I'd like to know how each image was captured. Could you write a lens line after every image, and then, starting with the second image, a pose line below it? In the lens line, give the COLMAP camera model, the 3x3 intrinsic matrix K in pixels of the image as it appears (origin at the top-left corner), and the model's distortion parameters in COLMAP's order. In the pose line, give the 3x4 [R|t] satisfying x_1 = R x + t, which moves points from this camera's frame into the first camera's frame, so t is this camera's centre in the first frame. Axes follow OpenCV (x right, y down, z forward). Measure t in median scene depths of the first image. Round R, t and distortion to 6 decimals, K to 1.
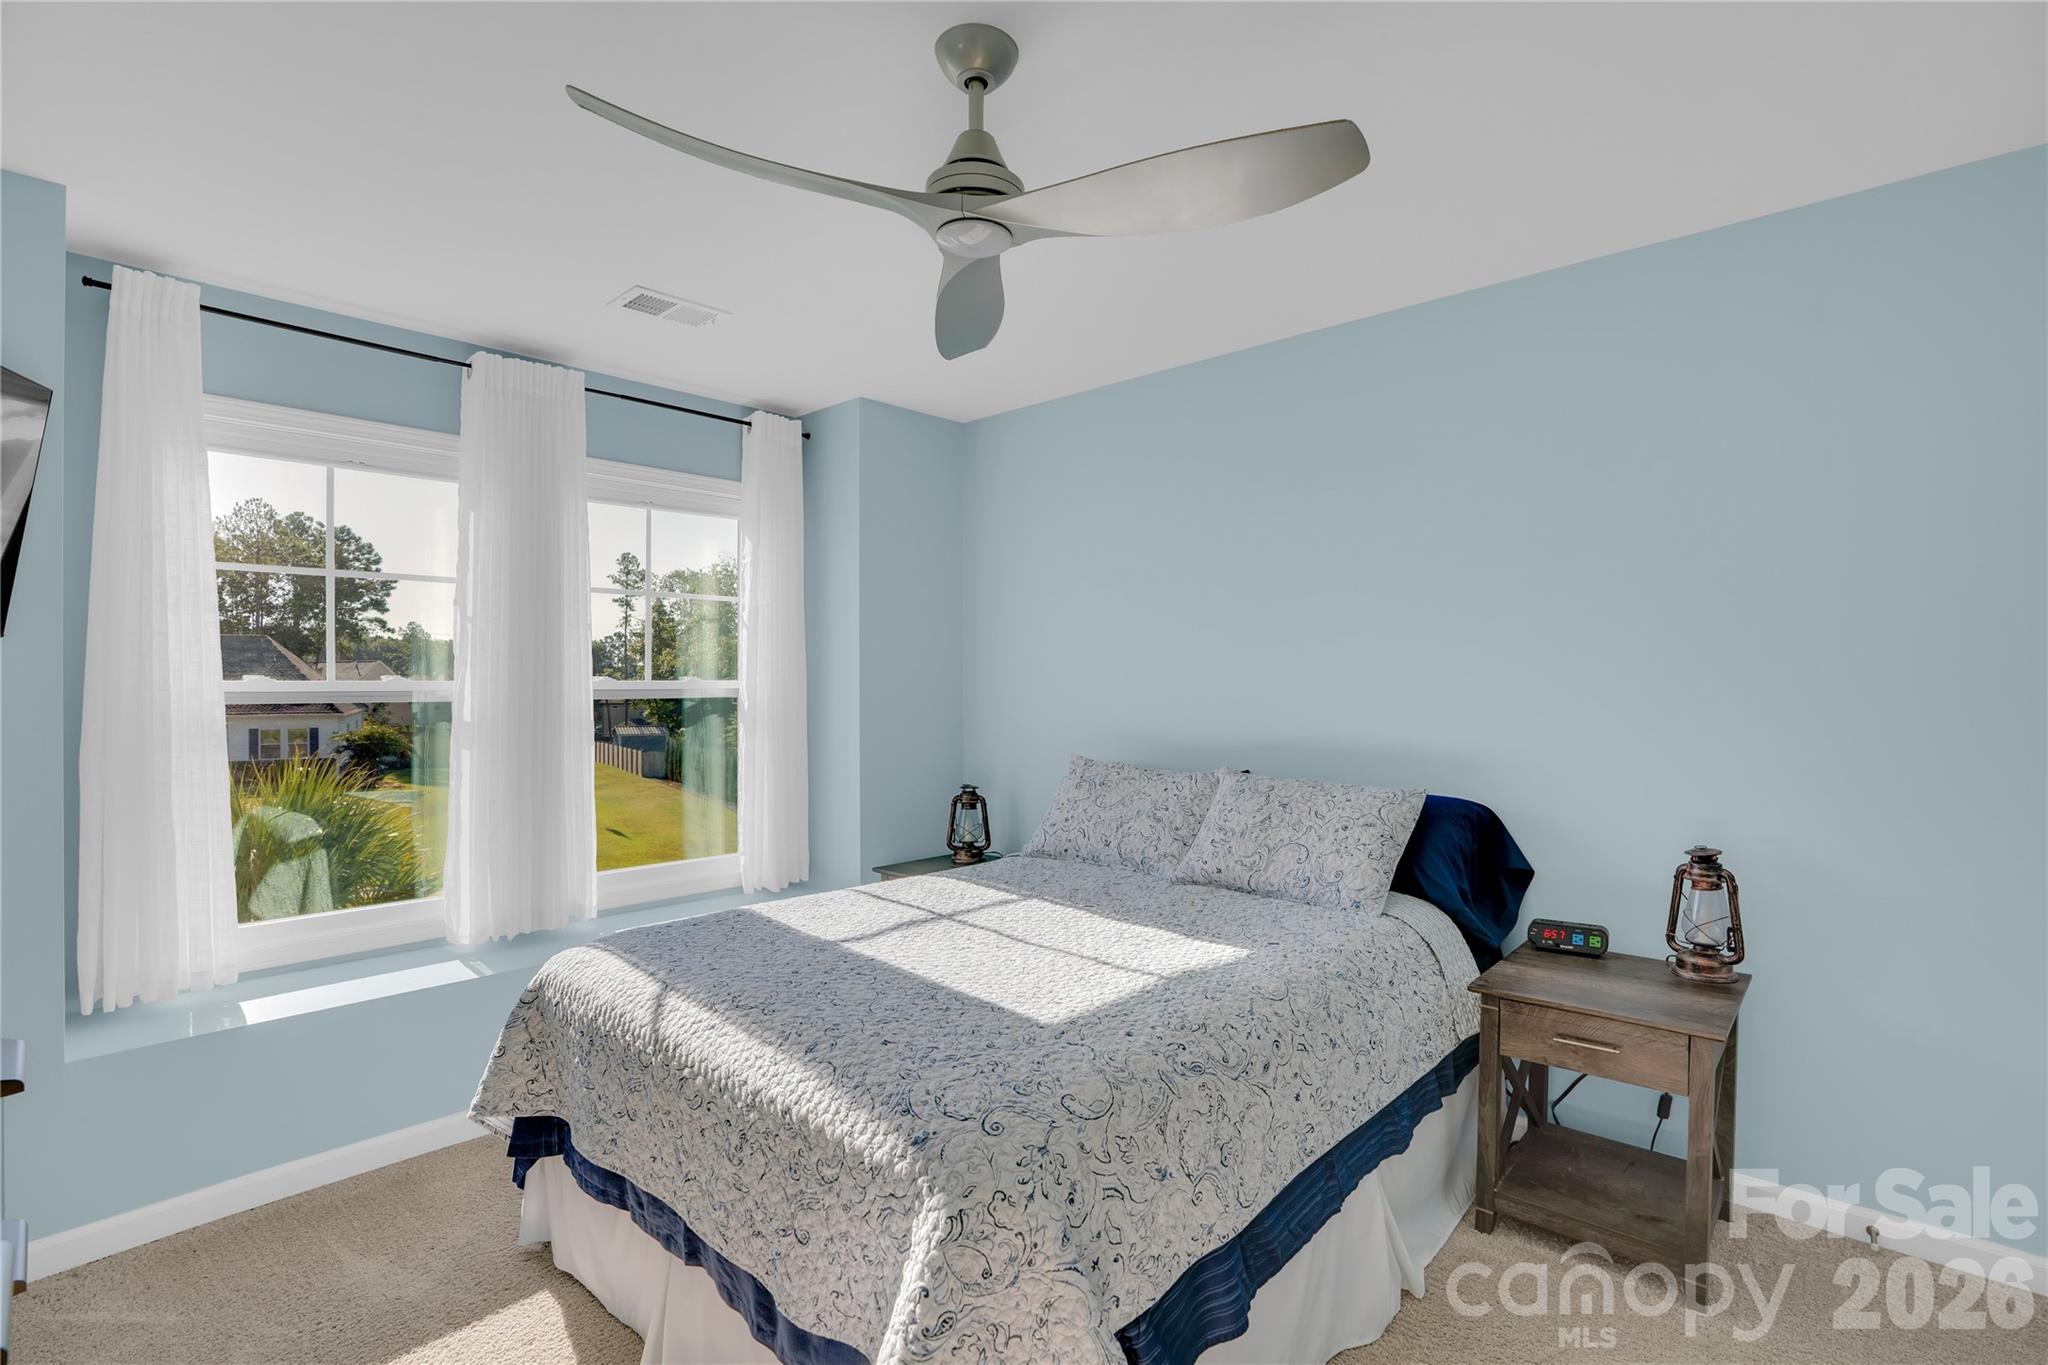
lens RADIAL K [[957.3, 0, 1047.9], [0, 957.3, 683.6], [0, 0, 1]] dist [-0.042145, 0.000912]
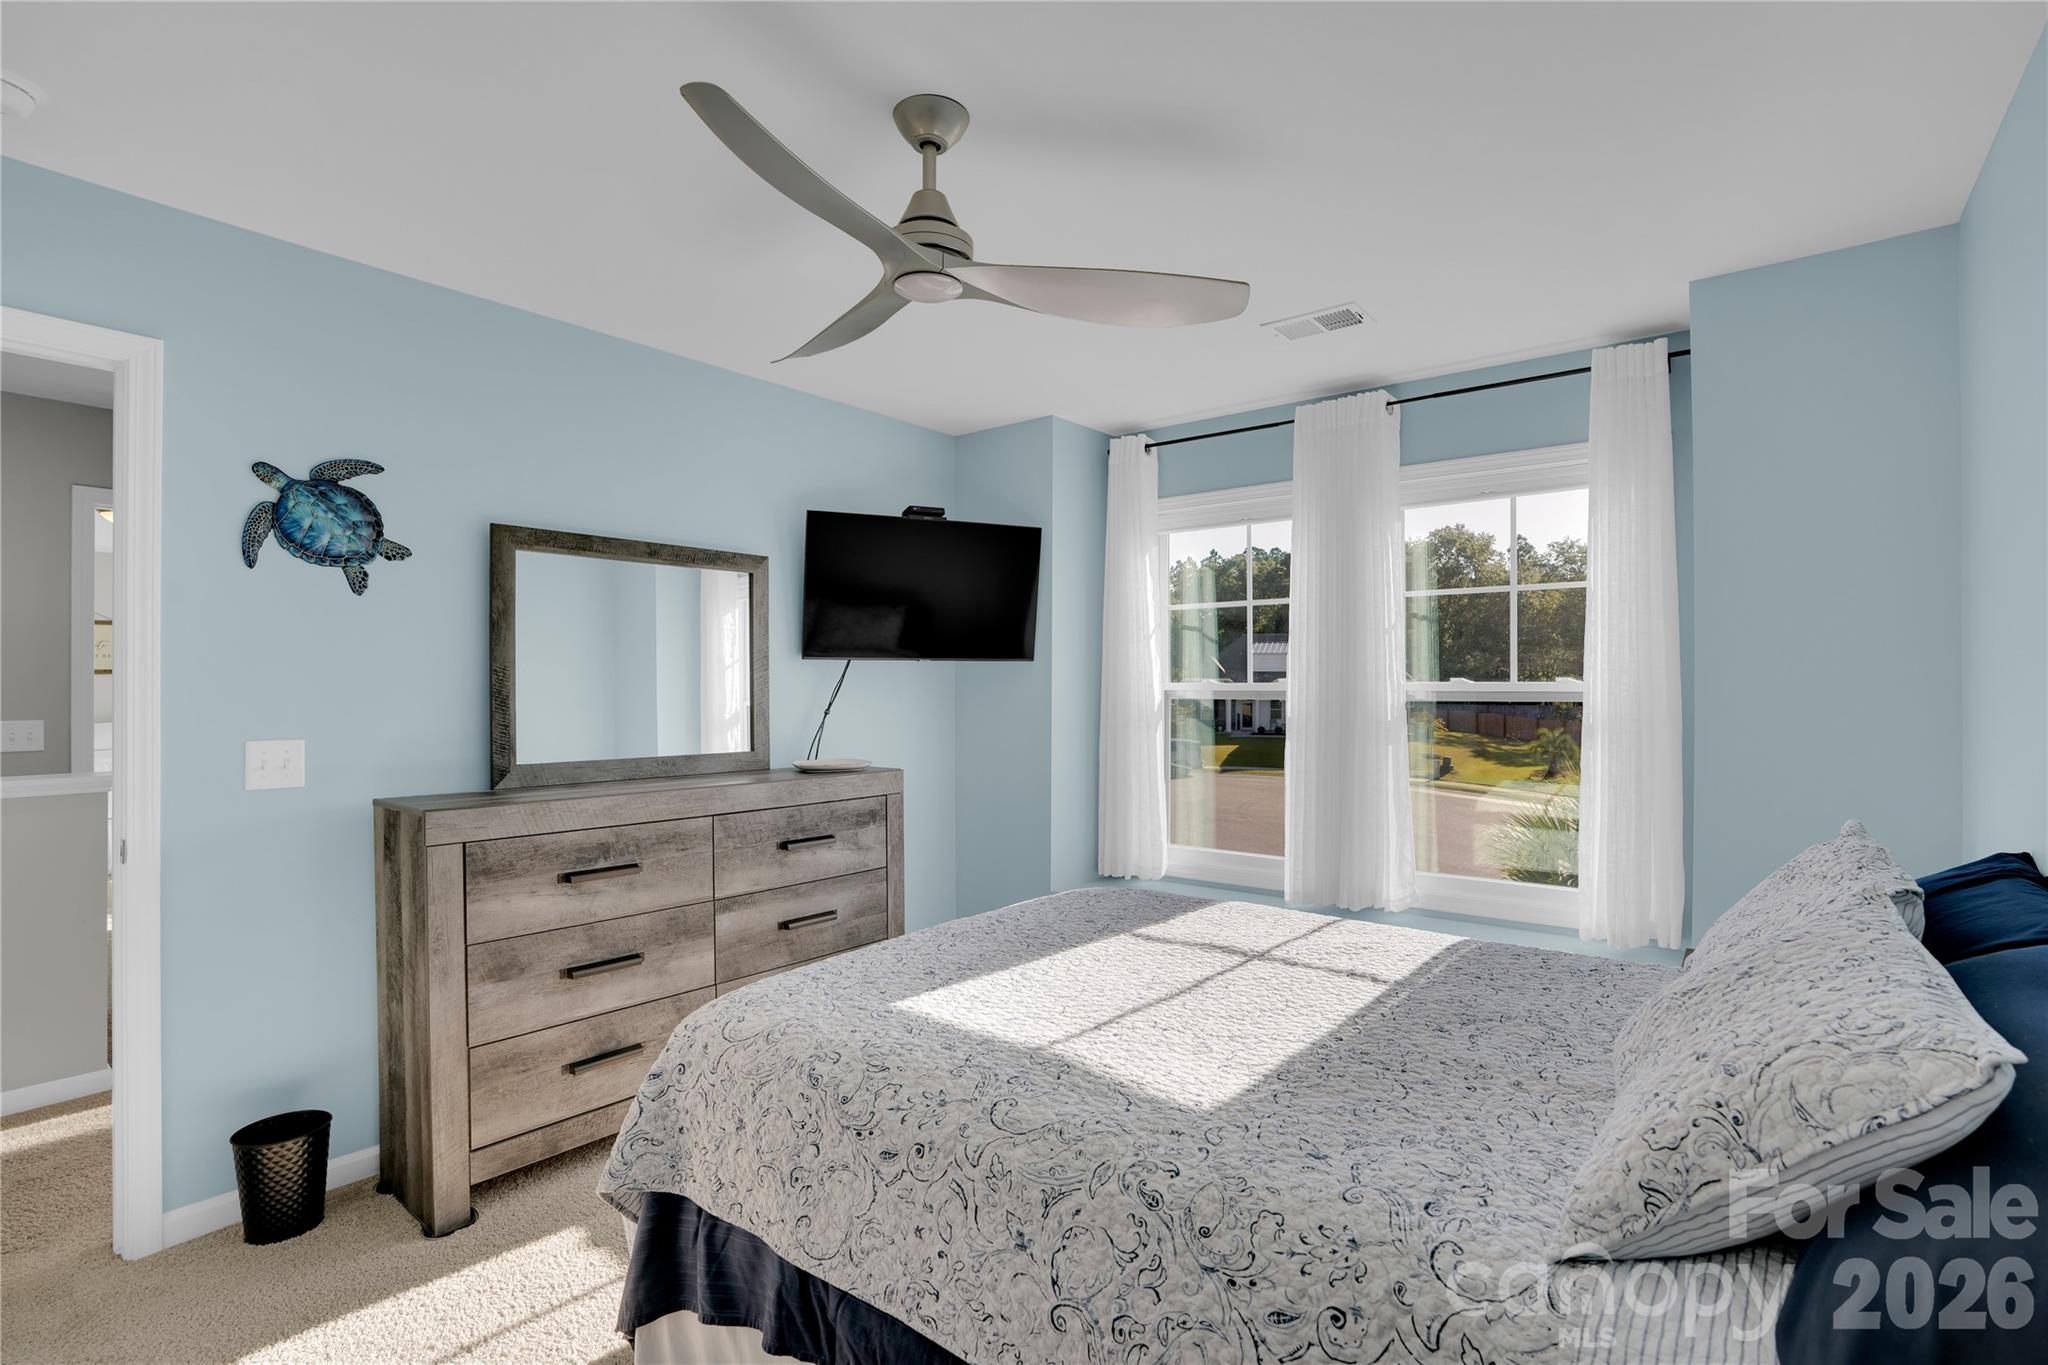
lens RADIAL K [[957.3, 0, 1047.9], [0, 957.3, 683.6], [0, 0, 1]] dist [-0.042145, 0.000912]
pose [[0.067045, 0.000342, -0.997750, 0.593511], [-0.004028, 0.999992, 0.000072, 0.000164], [0.997742, 0.004014, 0.067046, 0.612649]]
